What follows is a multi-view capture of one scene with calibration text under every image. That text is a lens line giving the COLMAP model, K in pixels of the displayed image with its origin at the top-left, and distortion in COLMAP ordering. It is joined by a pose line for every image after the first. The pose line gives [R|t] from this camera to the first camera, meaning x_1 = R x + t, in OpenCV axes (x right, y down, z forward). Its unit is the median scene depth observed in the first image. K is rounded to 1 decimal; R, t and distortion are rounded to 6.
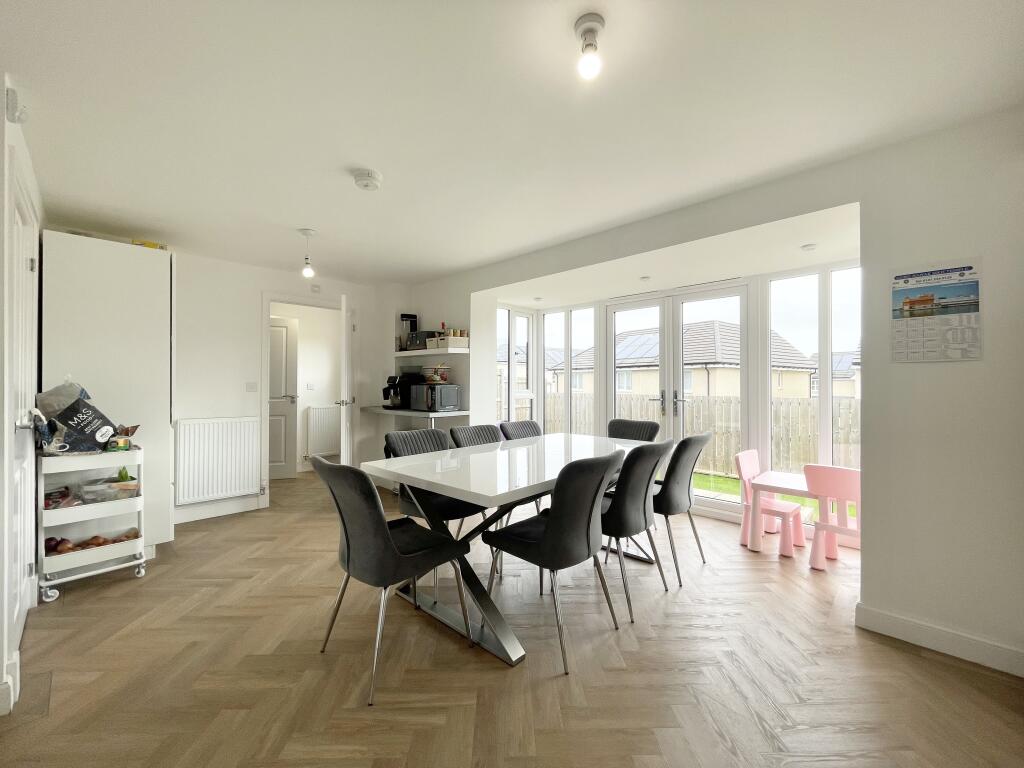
lens RADIAL K [[417.9, 0, 510.1], [0, 417.9, 381.4], [0, 0, 1]] dist [0.000710, -0.000058]
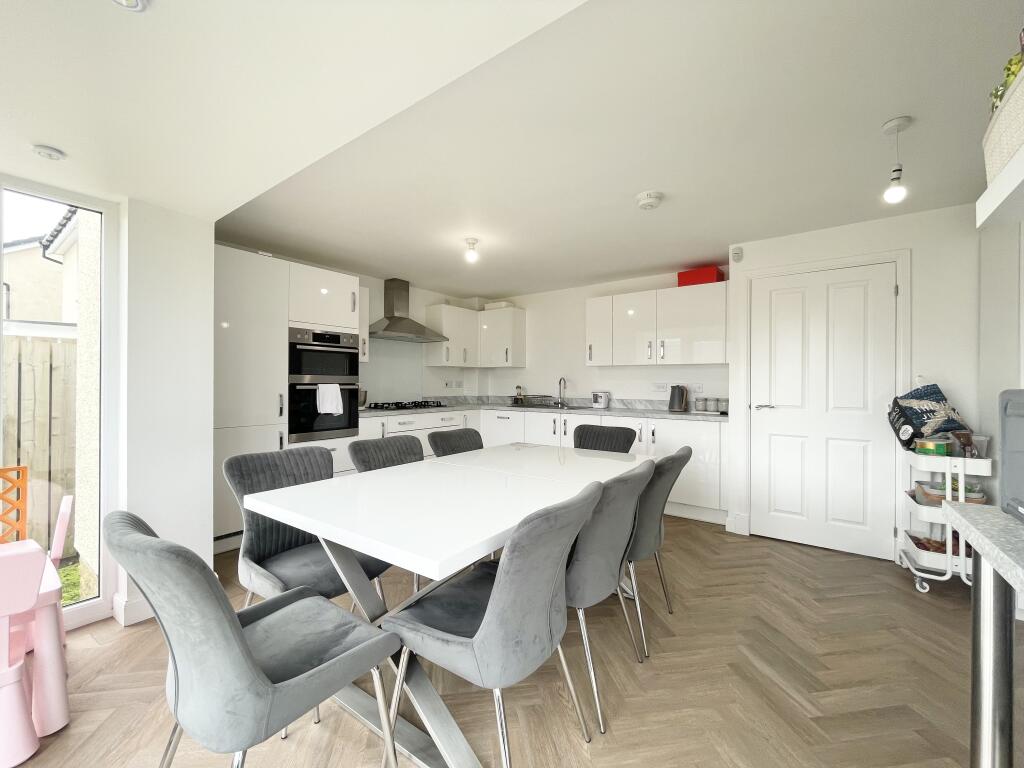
lens RADIAL K [[417.9, 0, 510.1], [0, 417.9, 381.4], [0, 0, 1]] dist [0.000710, -0.000058]
pose [[-0.989959, -0.005411, -0.141252, 0.173868], [-0.003829, 0.999927, -0.011465, 0.013080], [0.141304, -0.010809, -0.989907, 1.963684]]
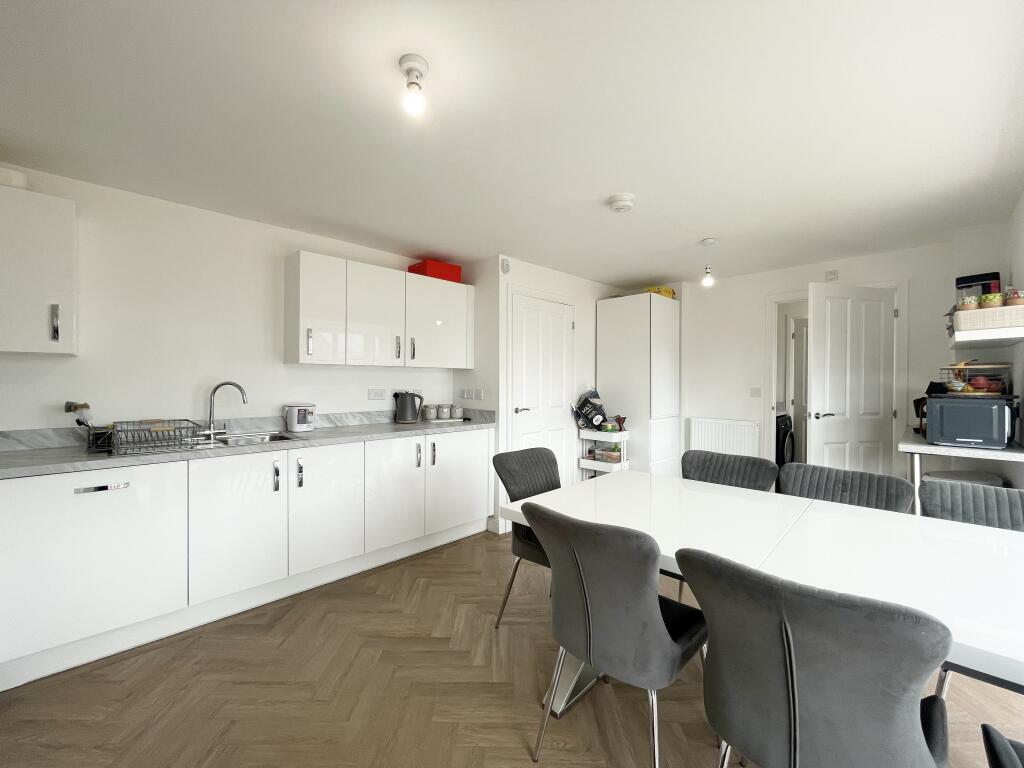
lens RADIAL K [[415.0, 0, 512.0], [0, 415.0, 384.0], [0, 0, 1]] dist [-0.001309, -0.000056]
pose [[-0.009666, 0.010318, -0.999900, 0.687212], [0.003191, 0.999942, 0.010287, -0.034484], [0.999948, -0.003091, -0.009698, 0.703436]]
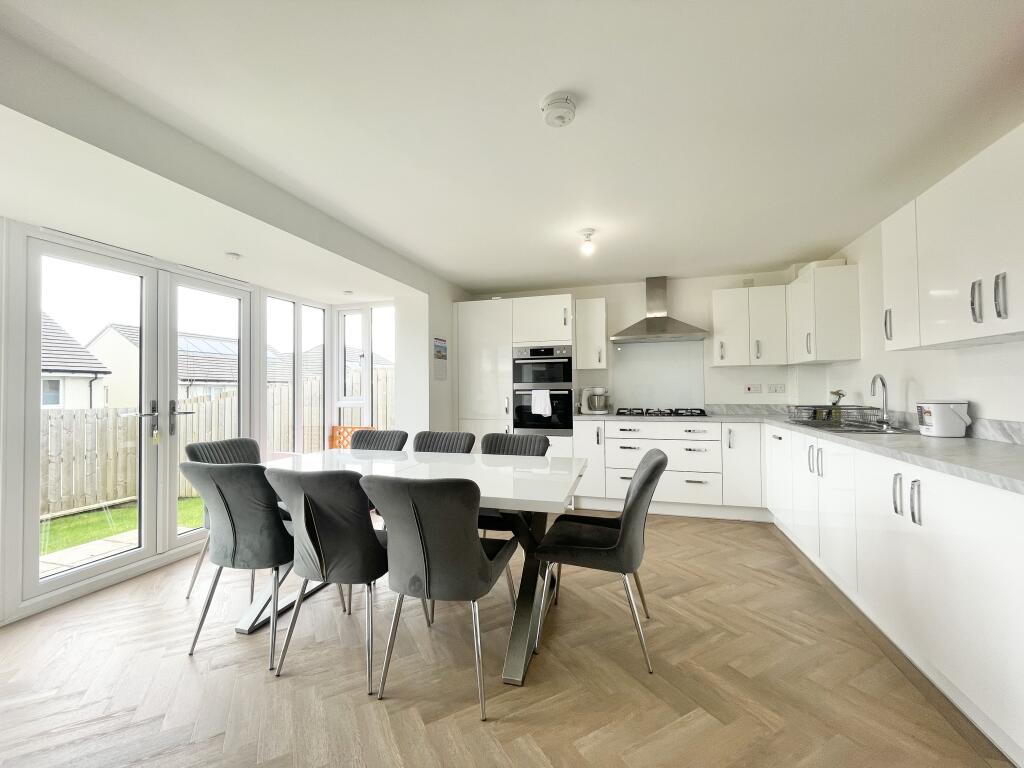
lens RADIAL K [[417.9, 0, 510.1], [0, 417.9, 381.4], [0, 0, 1]] dist [0.000710, -0.000058]
pose [[-0.466031, 0.019794, 0.884547, -0.904319], [0.002625, 0.999776, -0.020990, 0.008523], [-0.884764, -0.007460, -0.465979, 1.362331]]
